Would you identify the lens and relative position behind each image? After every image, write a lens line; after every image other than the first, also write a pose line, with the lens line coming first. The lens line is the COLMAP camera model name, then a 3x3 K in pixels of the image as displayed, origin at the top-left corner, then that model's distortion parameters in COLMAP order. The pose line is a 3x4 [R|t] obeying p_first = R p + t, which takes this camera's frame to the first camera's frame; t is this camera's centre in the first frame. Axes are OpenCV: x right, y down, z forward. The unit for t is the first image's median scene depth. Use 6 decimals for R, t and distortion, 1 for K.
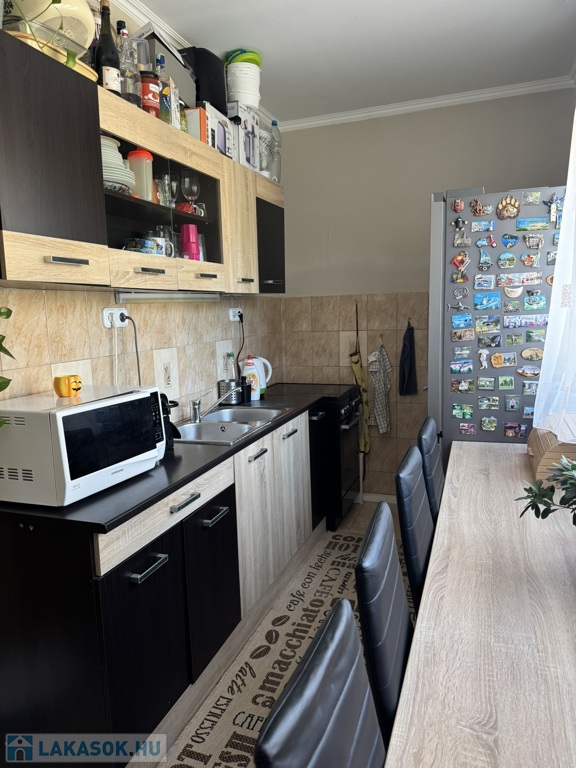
lens RADIAL K [[543.0, 0, 288.0], [0, 543.0, 384.0], [0, 0, 1]] dist [0.057474, -0.076257]
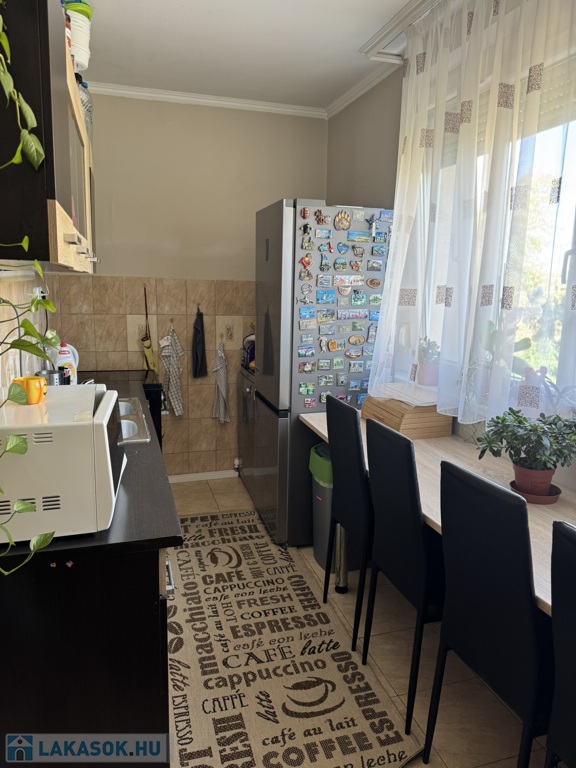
lens RADIAL K [[540.8, 0, 290.9], [0, 540.8, 381.7], [0, 0, 1]] dist [0.065579, -0.084528]
pose [[0.790914, -0.060185, 0.608961, -0.438318], [0.037759, 0.998055, 0.049599, -0.025603], [-0.610761, -0.016234, 0.791648, 0.094091]]
